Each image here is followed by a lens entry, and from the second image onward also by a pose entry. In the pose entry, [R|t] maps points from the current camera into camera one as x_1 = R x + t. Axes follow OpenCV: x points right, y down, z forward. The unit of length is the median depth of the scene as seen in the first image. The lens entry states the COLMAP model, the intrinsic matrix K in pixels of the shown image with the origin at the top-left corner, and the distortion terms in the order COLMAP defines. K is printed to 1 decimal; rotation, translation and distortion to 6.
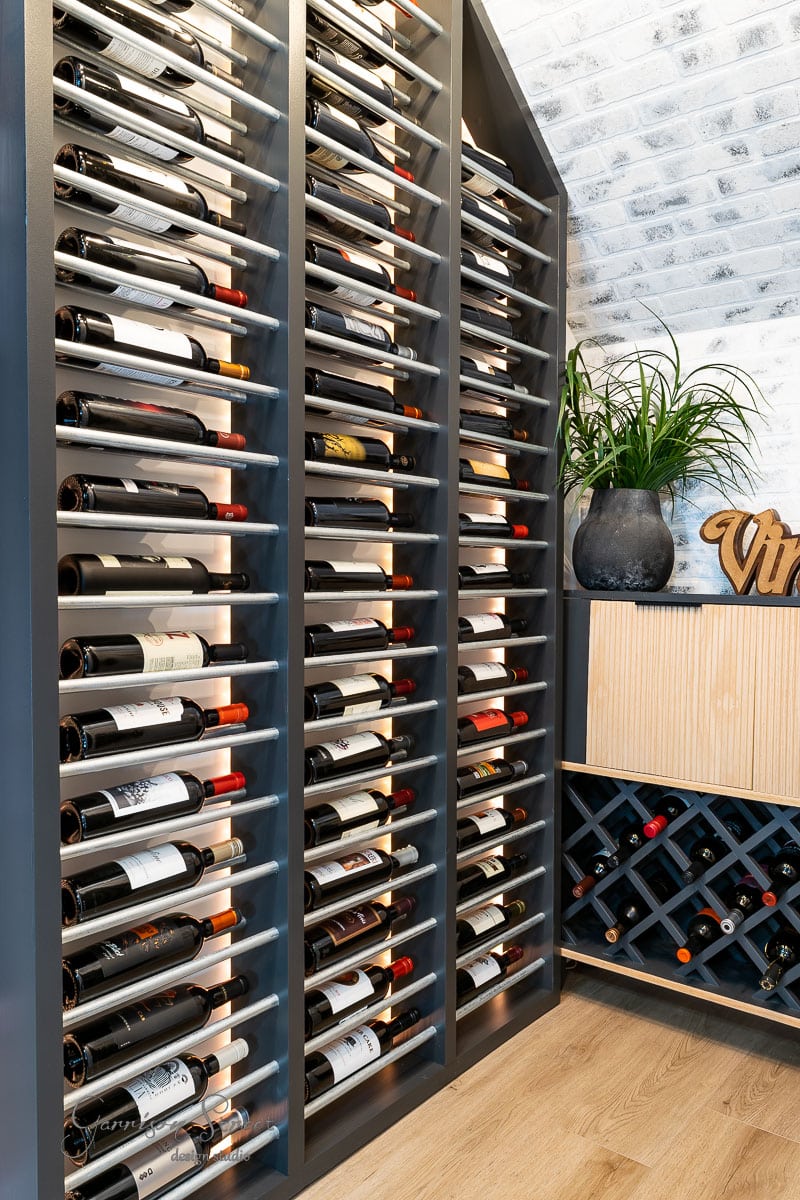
lens RADIAL K [[902.8, 0, 406.9], [0, 902.8, 601.4], [0, 0, 1]] dist [0.008426, -0.001074]
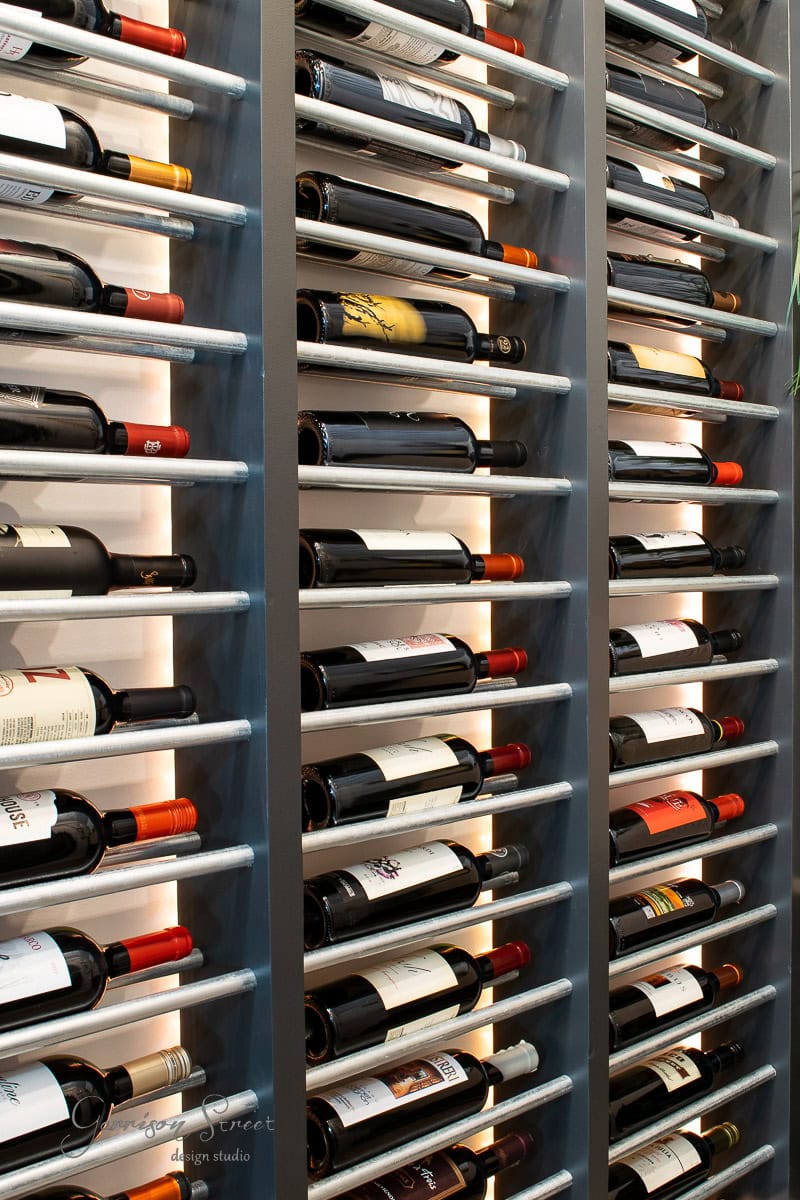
lens RADIAL K [[1336.2, 0, 441.4], [0, 1336.2, 601.5], [0, 0, 1]] dist [-0.066138, 0.003418]
pose [[0.994225, -0.008168, -0.107001, 0.039722], [0.008951, 0.999937, 0.006837, -0.005787], [0.106938, -0.007755, 0.994235, 0.174370]]
